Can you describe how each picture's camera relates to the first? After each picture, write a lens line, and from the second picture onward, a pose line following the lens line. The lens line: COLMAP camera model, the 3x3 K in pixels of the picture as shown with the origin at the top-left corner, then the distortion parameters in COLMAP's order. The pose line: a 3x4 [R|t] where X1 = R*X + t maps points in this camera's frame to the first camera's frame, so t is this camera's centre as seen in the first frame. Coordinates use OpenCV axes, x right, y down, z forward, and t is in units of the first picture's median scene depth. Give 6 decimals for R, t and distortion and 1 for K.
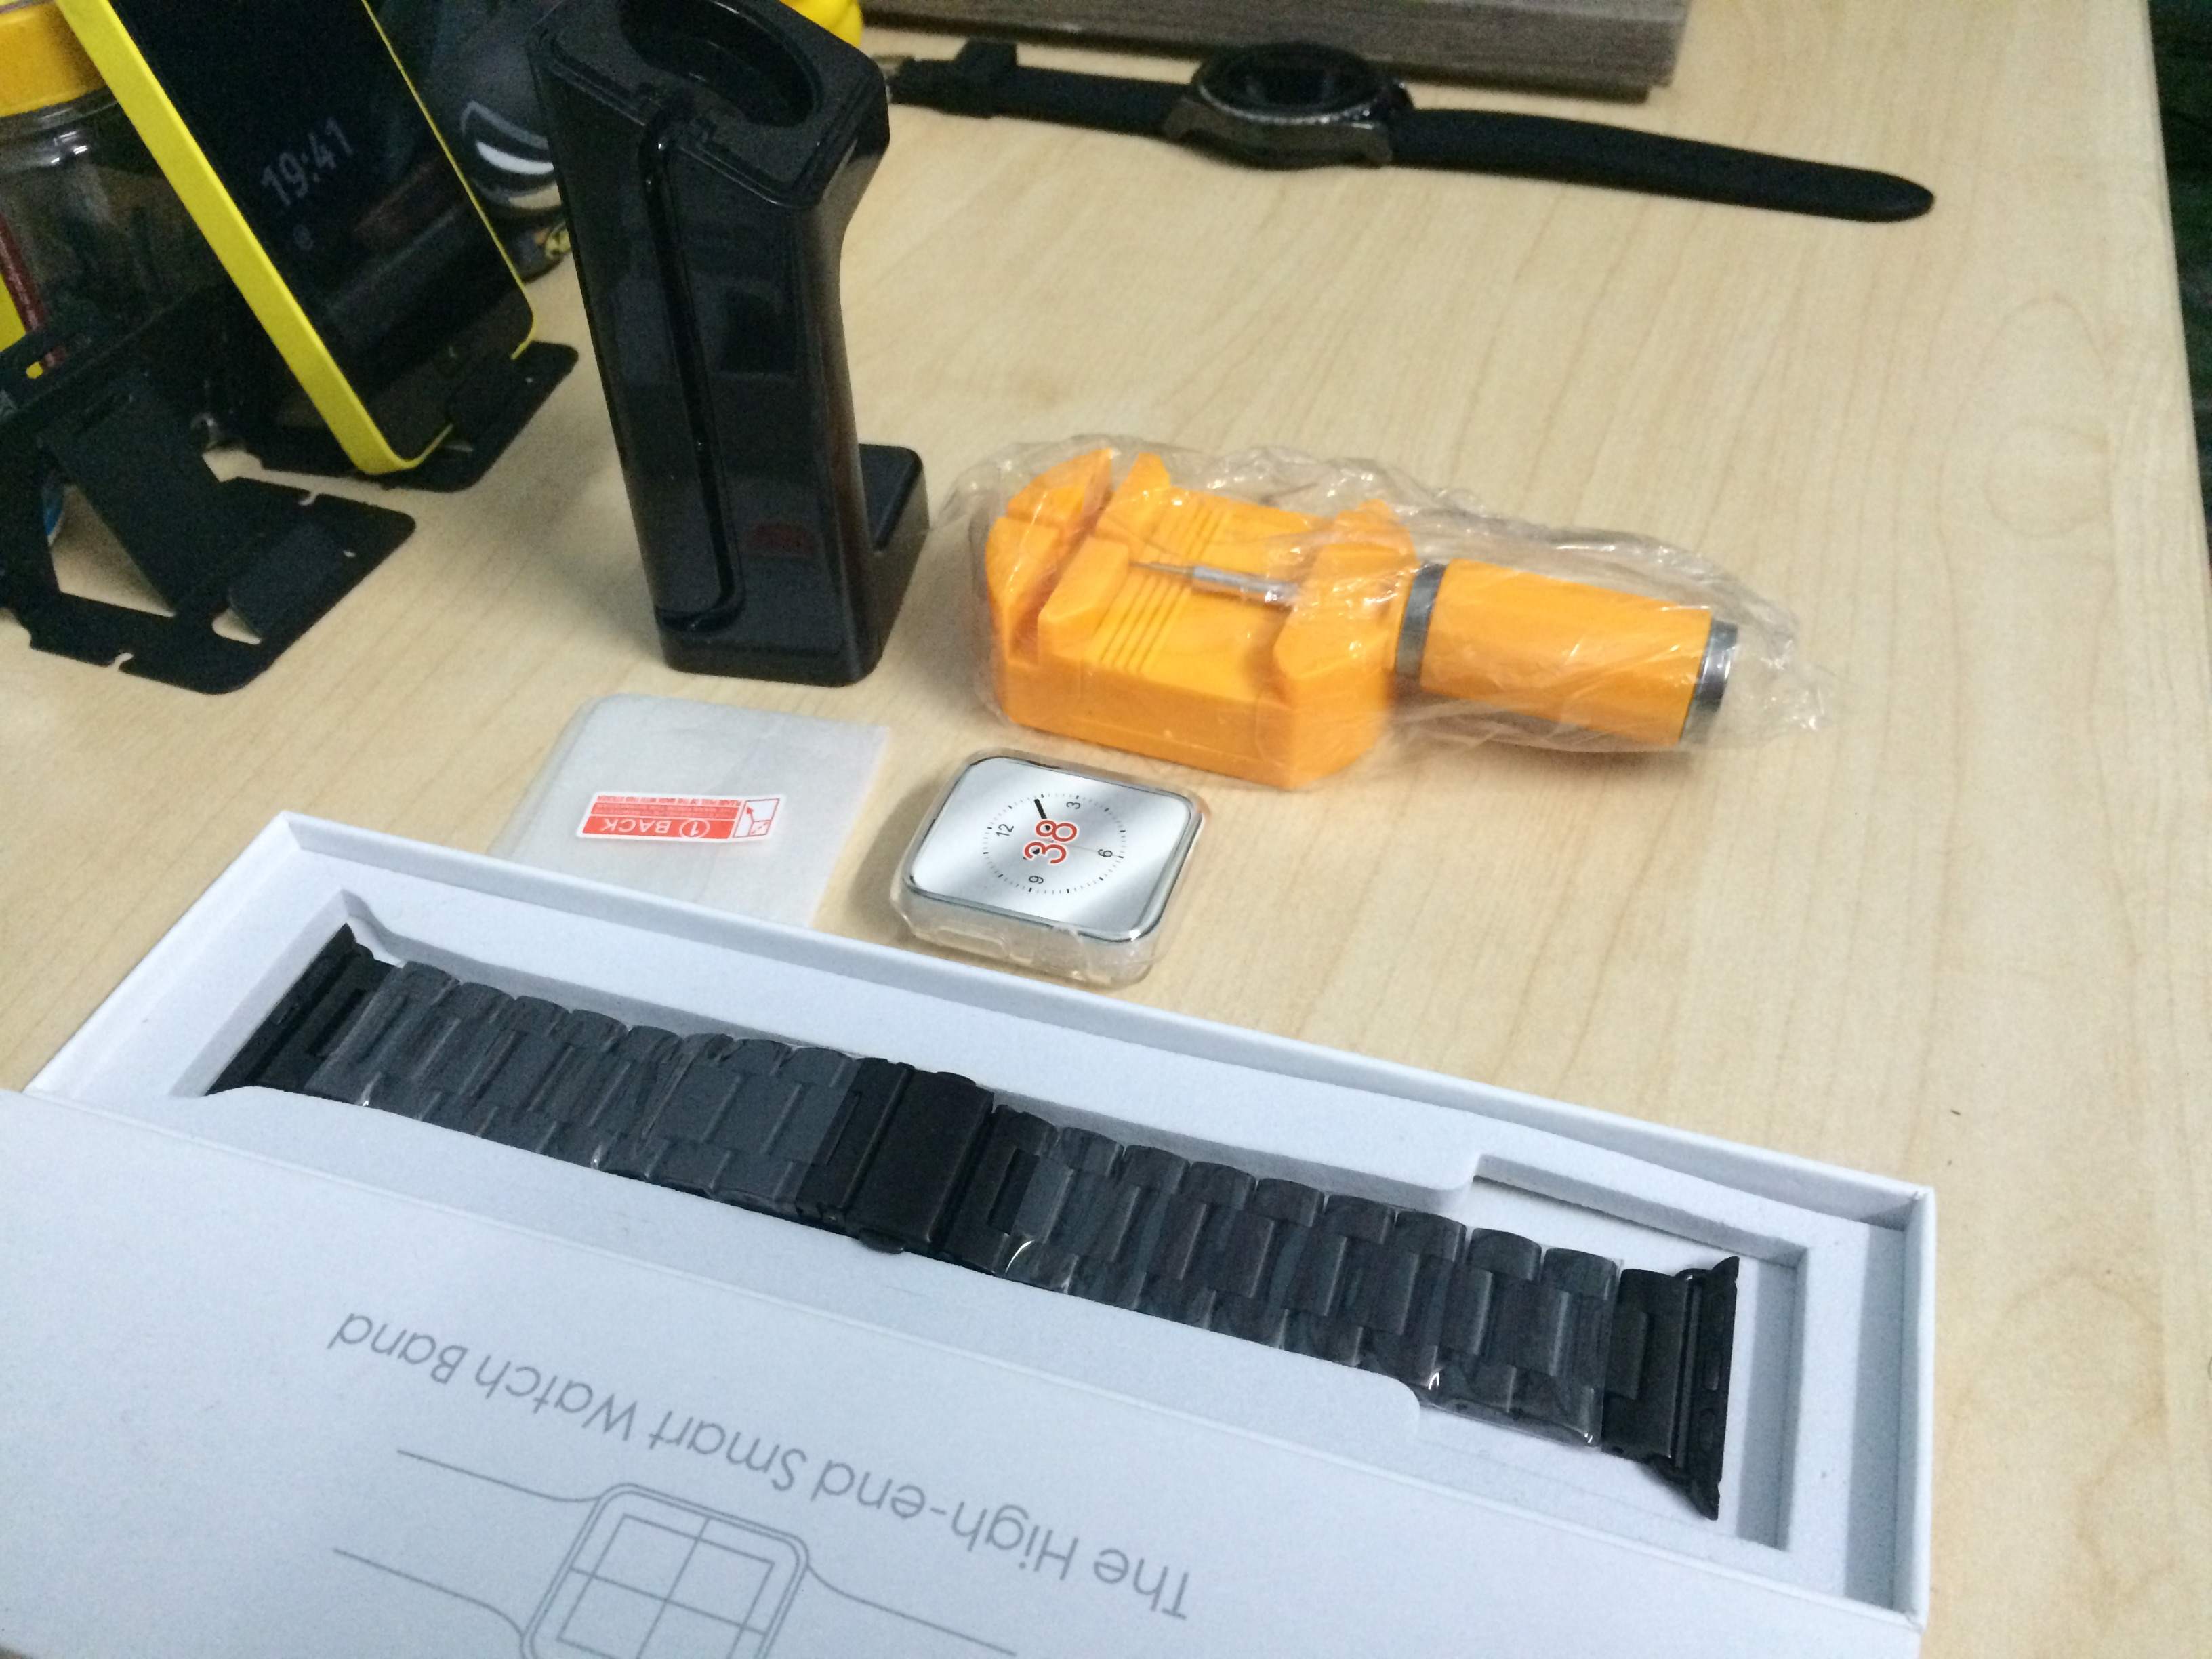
lens RADIAL K [[1970.7, 0, 1106.0], [0, 1970.7, 829.5], [0, 0, 1]] dist [0.082332, -0.085656]
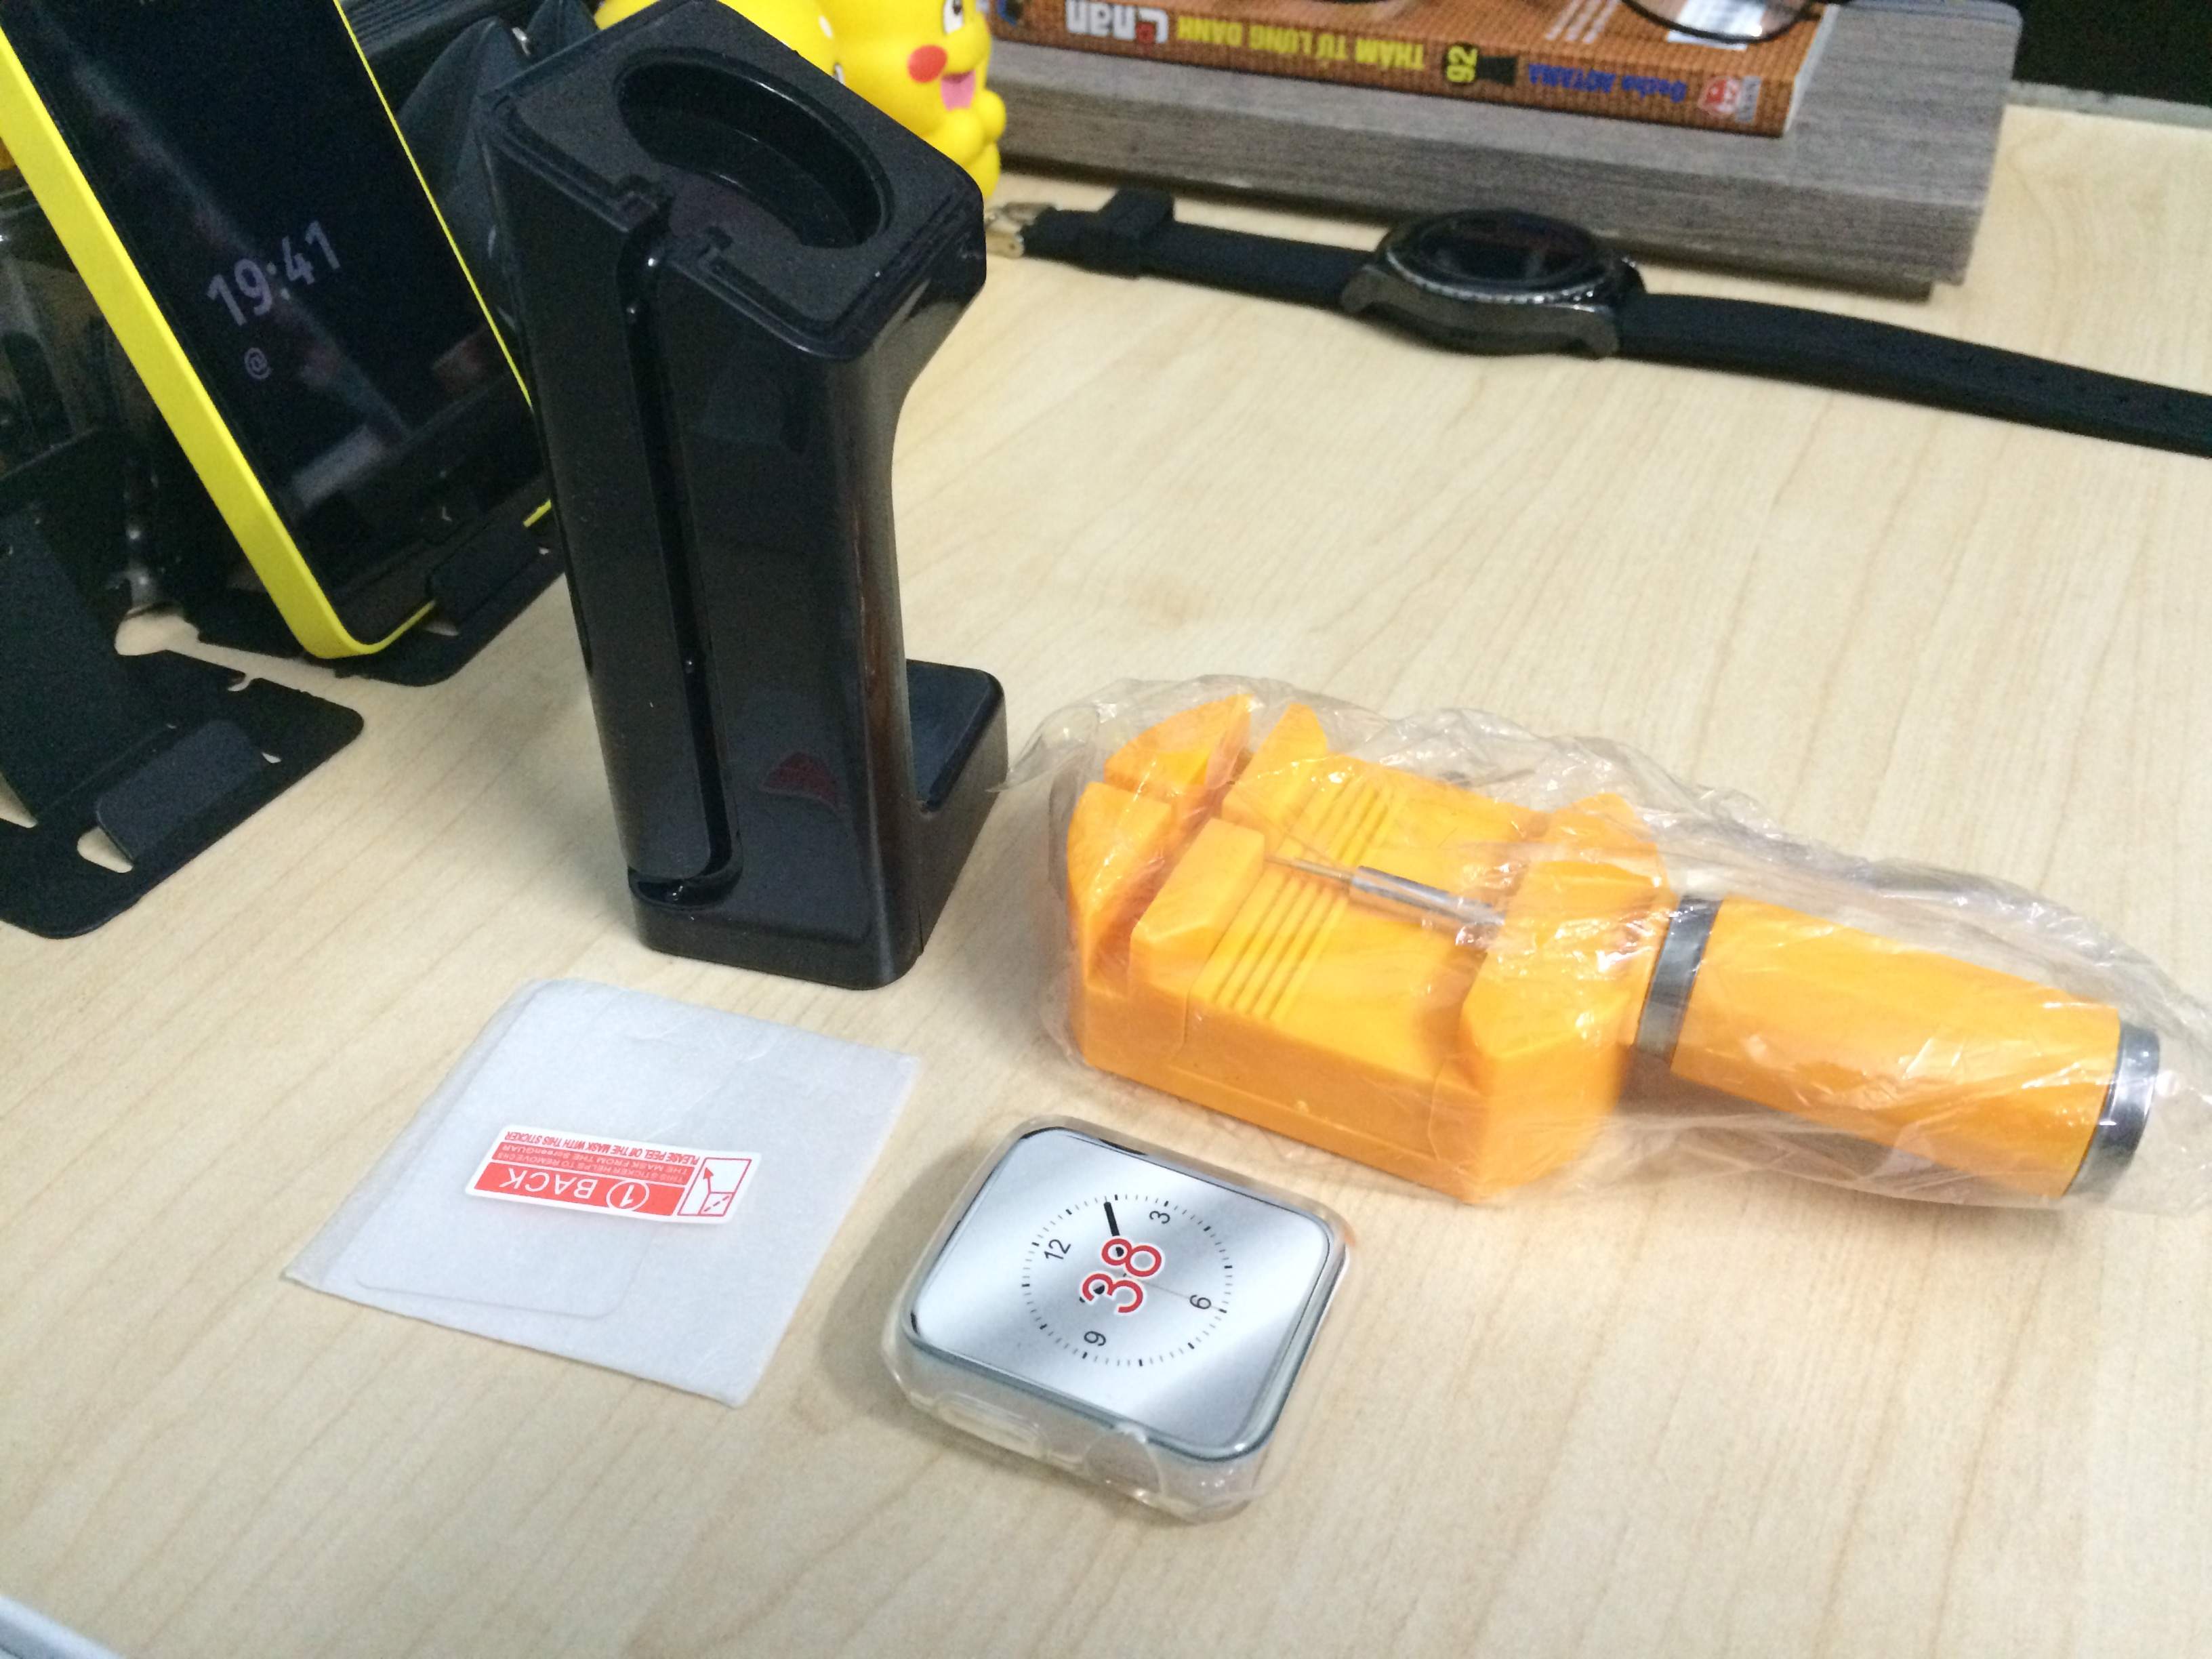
lens RADIAL K [[1970.7, 0, 1106.0], [0, 1970.7, 829.5], [0, 0, 1]] dist [0.082332, -0.085656]
pose [[0.995411, 0.072595, -0.062342, -0.001779], [-0.077588, 0.993624, -0.081804, -0.081418], [0.056006, 0.086265, 0.994697, 0.271487]]
